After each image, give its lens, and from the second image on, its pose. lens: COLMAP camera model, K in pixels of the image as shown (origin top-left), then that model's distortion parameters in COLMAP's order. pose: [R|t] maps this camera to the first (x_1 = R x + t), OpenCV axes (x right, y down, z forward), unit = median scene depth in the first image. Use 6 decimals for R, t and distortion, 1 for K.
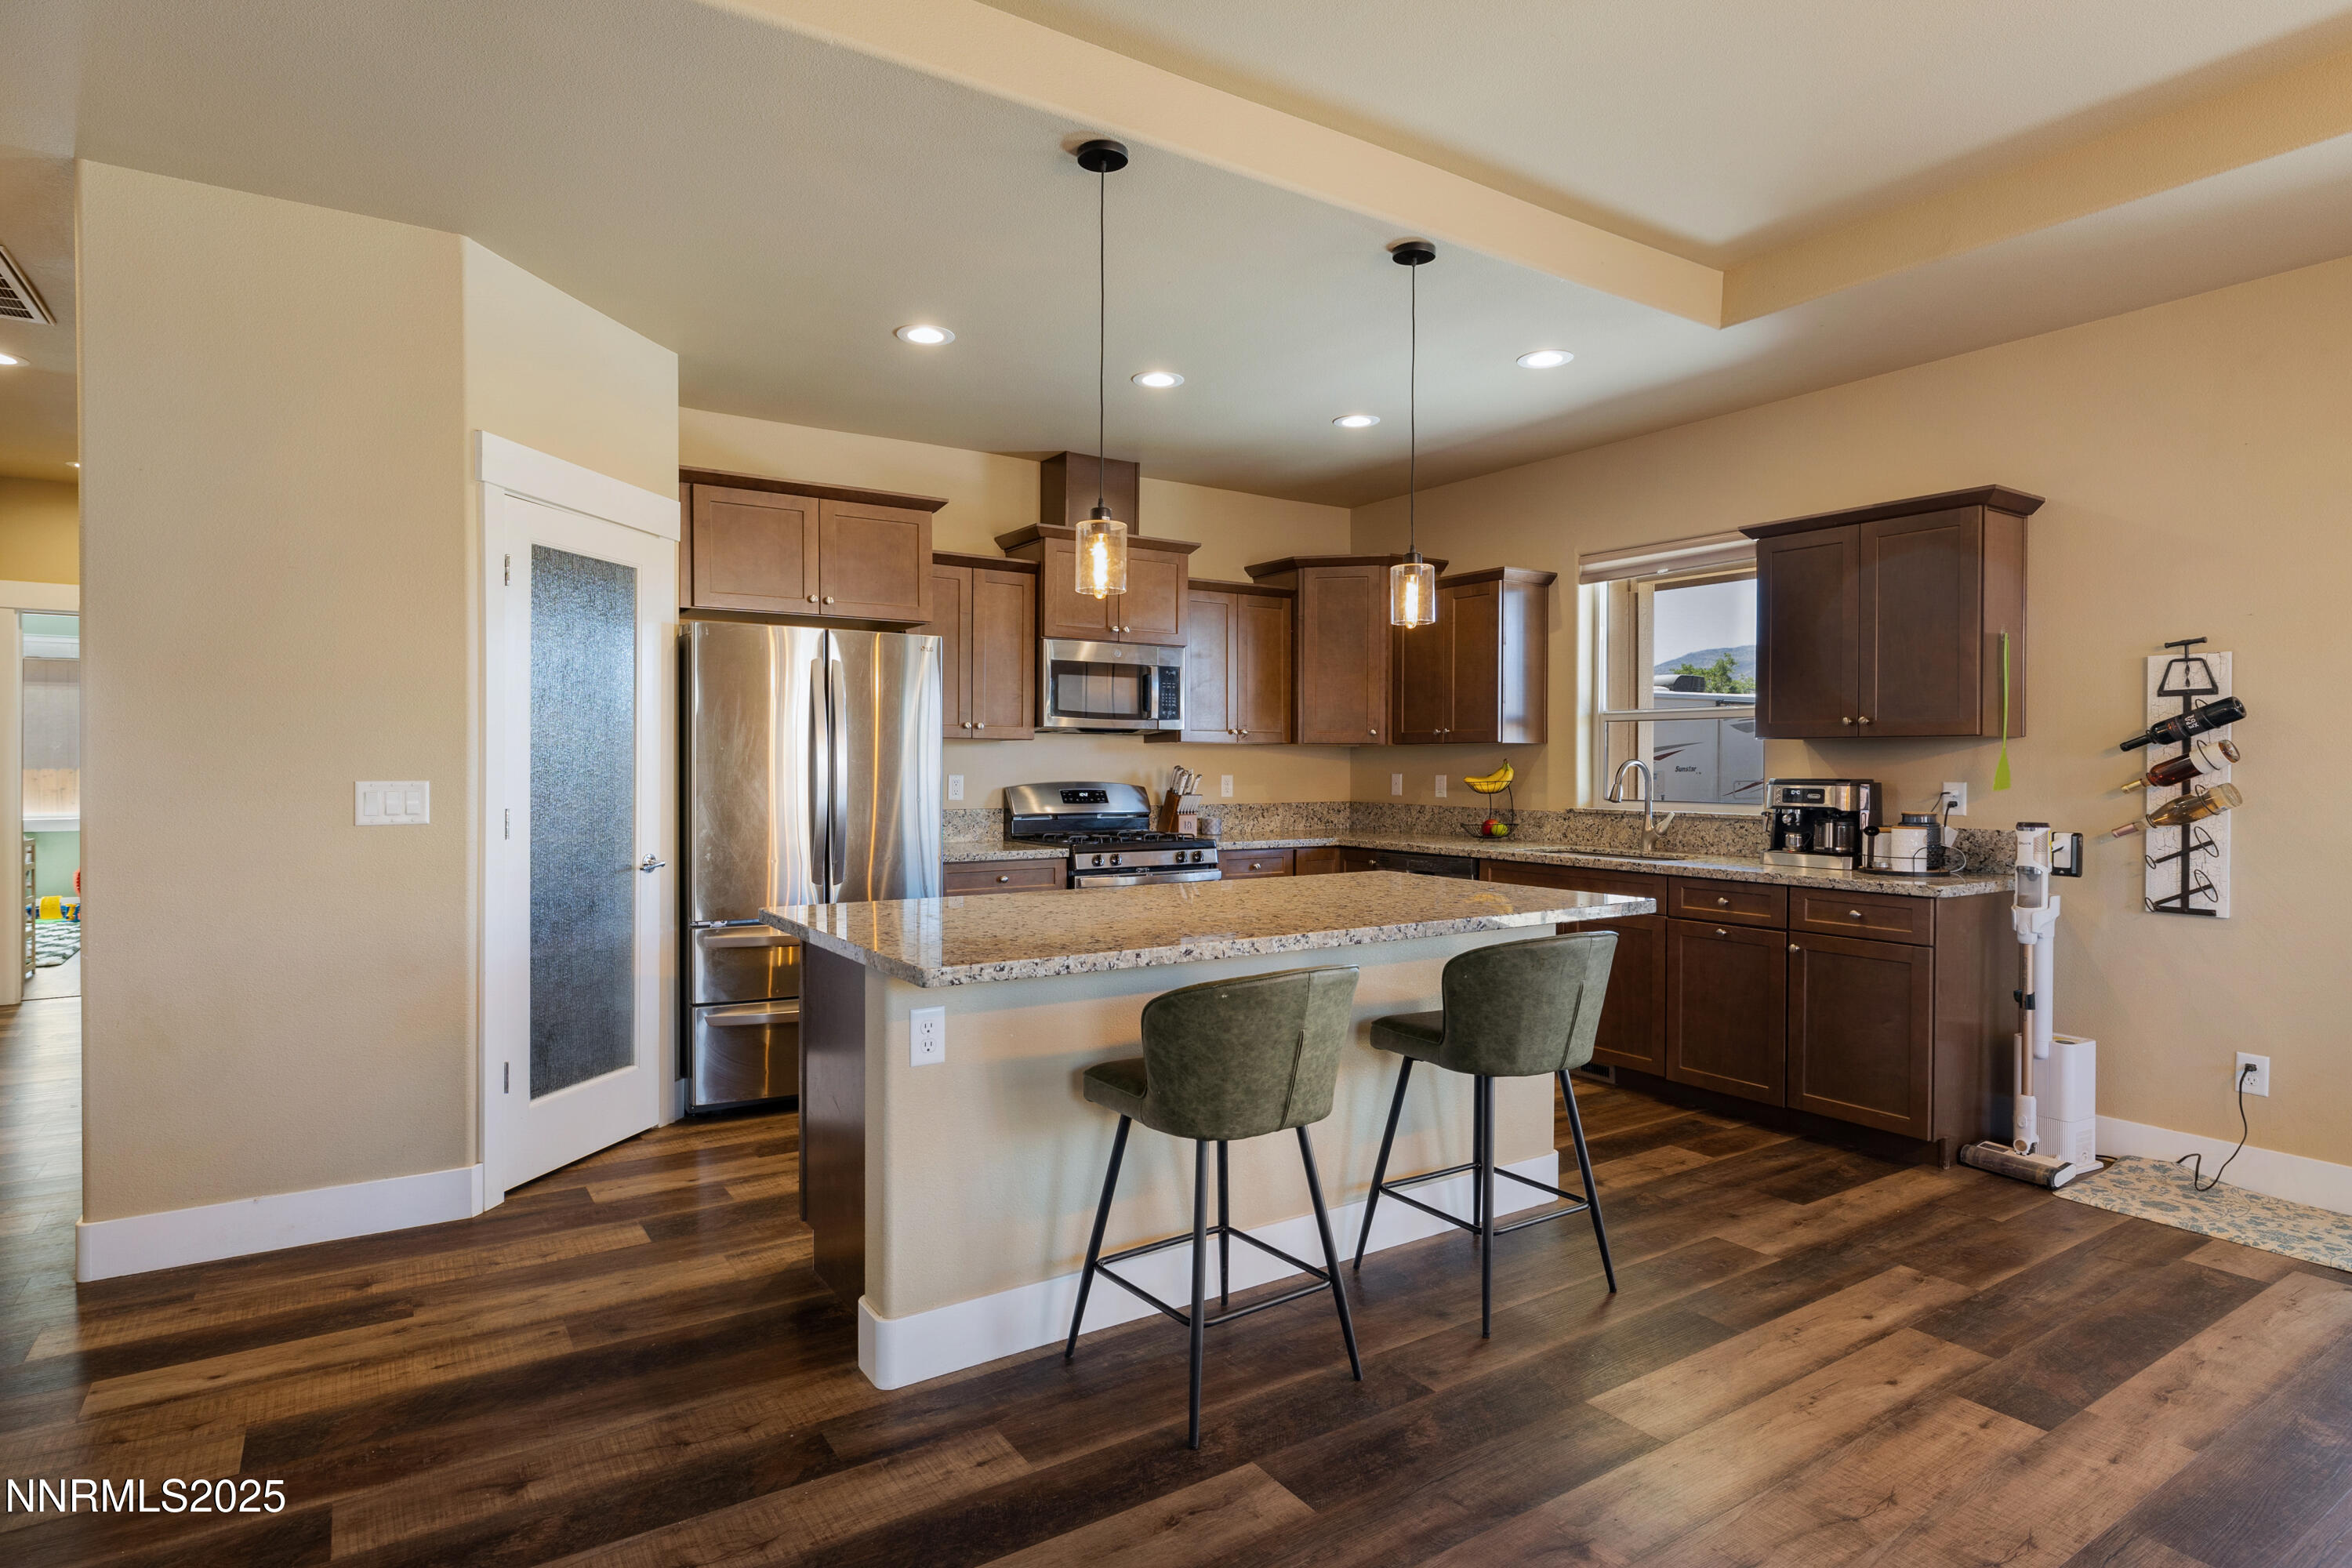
lens RADIAL K [[1235.9, 0, 1176.0], [0, 1235.9, 784.0], [0, 0, 1]] dist [0.001693, 0.000805]
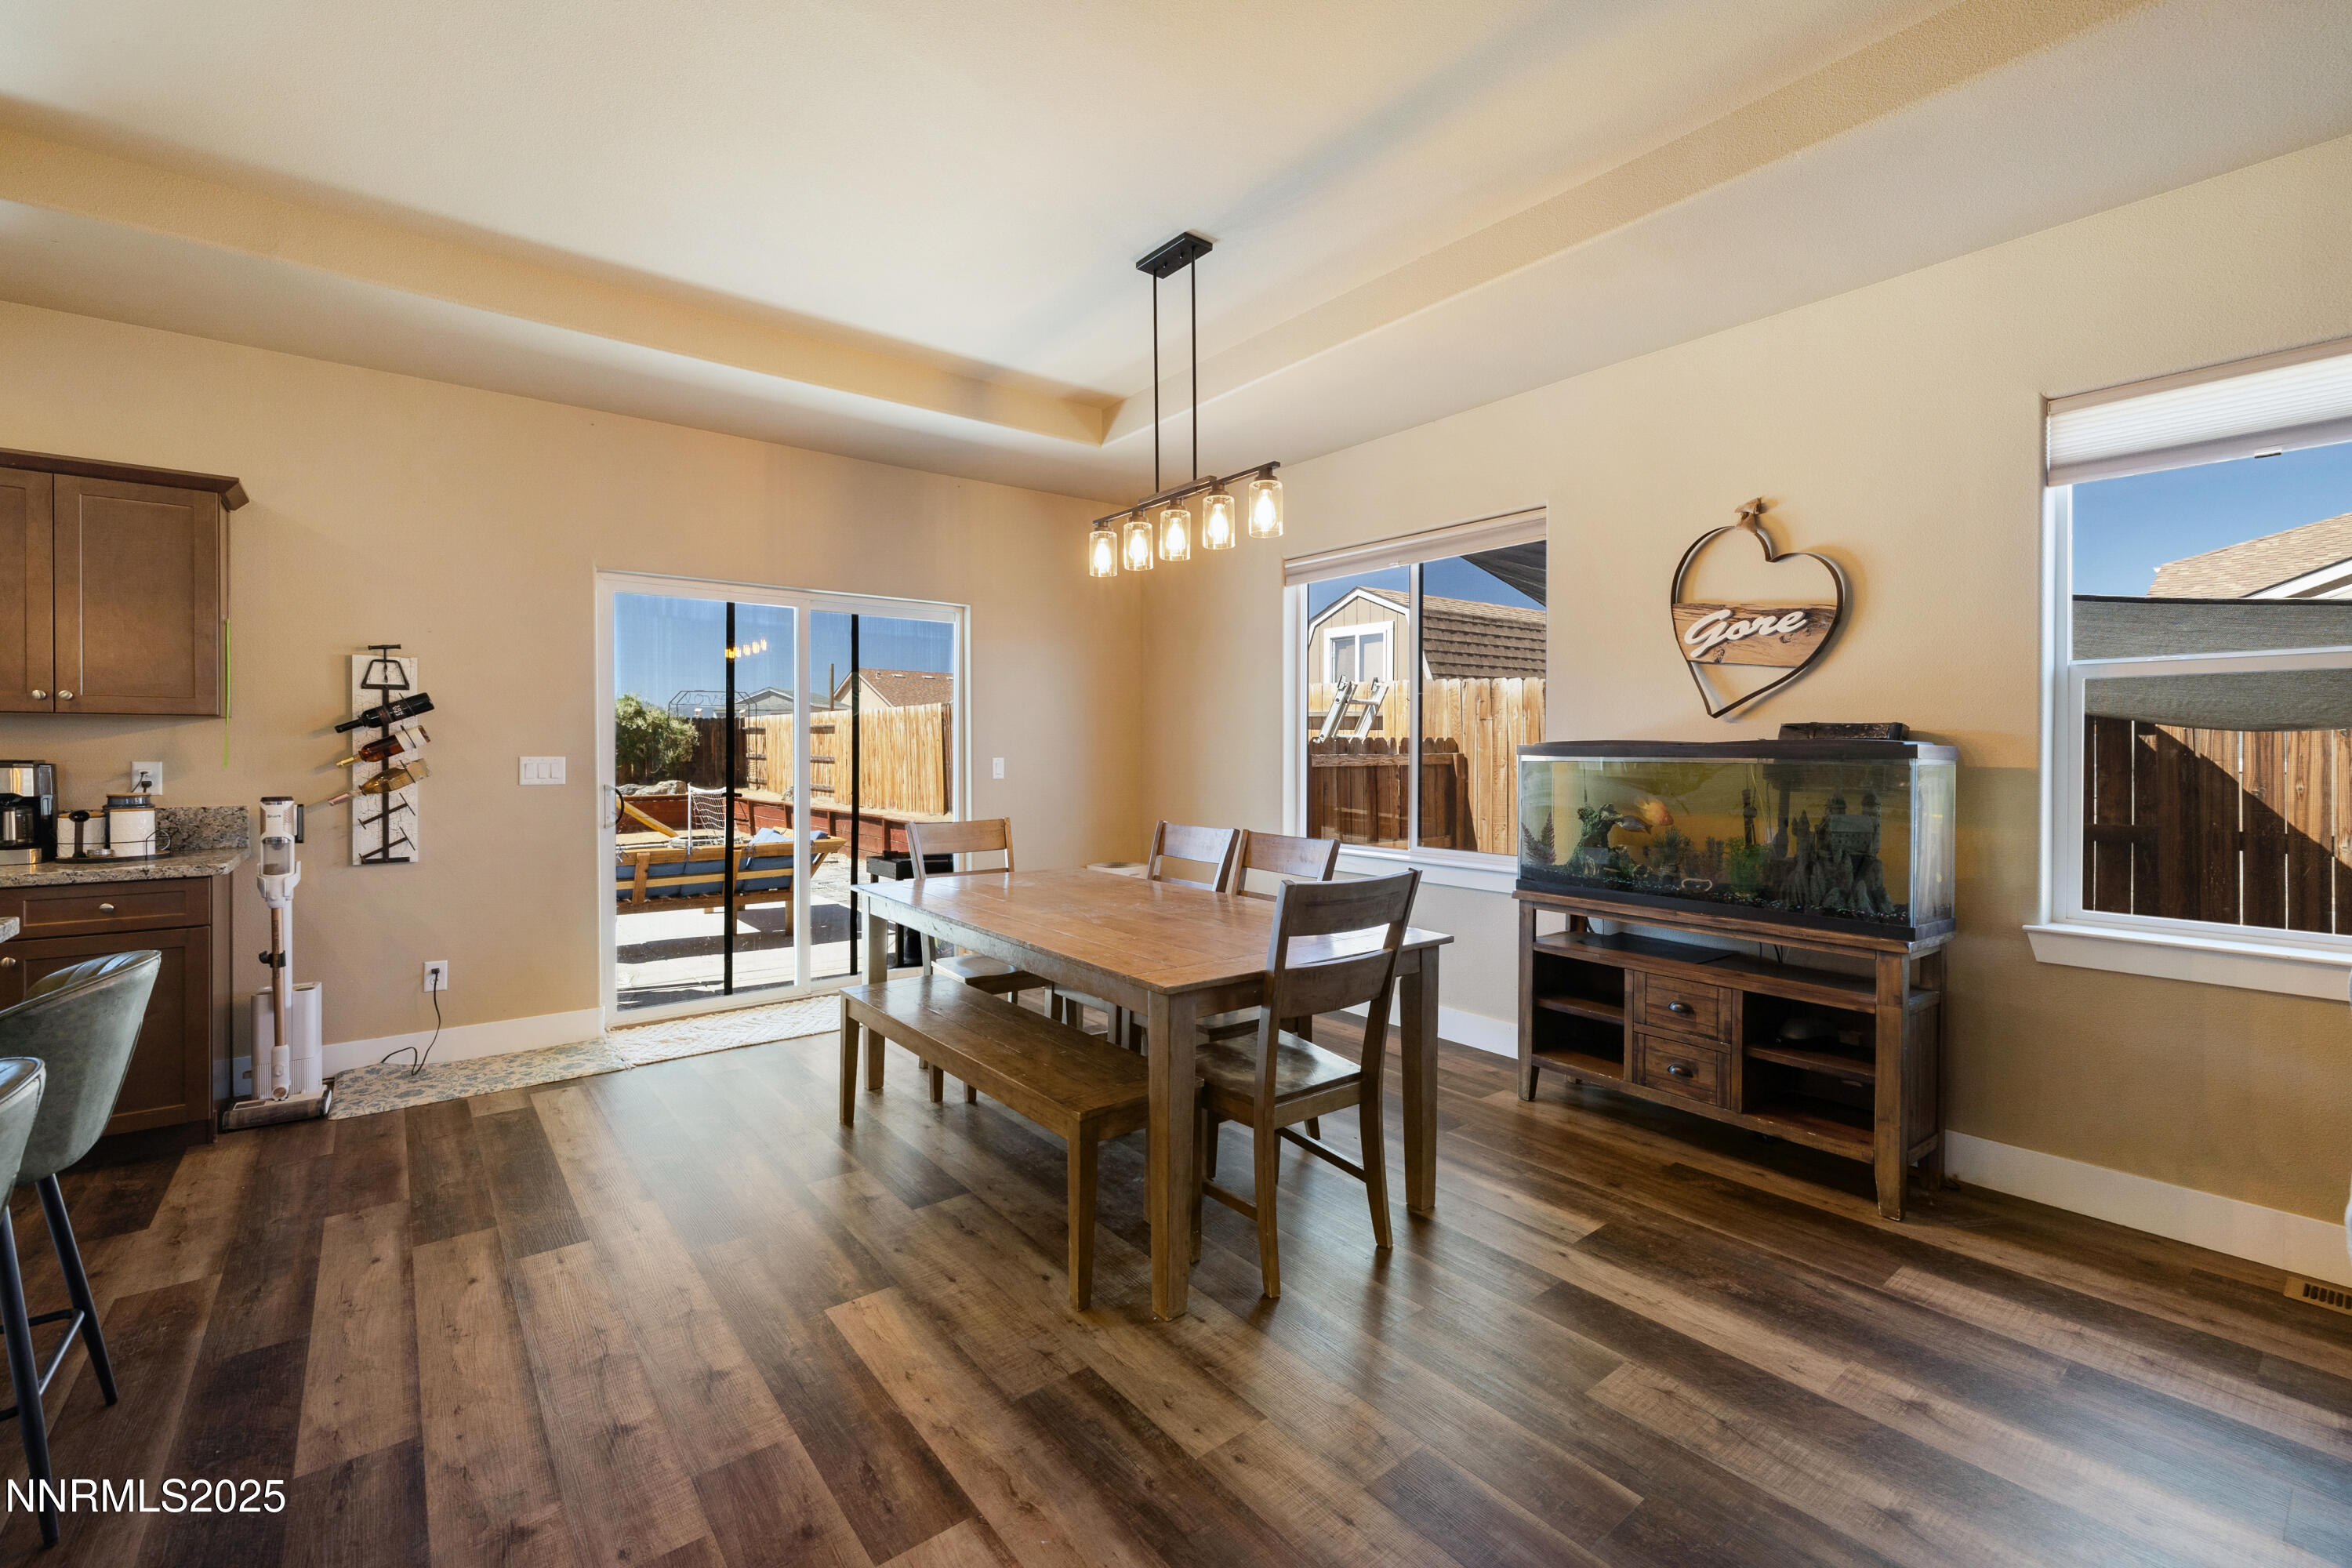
lens RADIAL K [[1002.3, 0, 1172.7], [0, 1002.3, 765.5], [0, 0, 1]] dist [0.002001, 0.000262]
pose [[-0.086844, -0.016954, 0.996078, -0.269826], [0.017164, 0.999681, 0.018512, 0.000587], [-0.996074, 0.018704, -0.086526, 0.292069]]
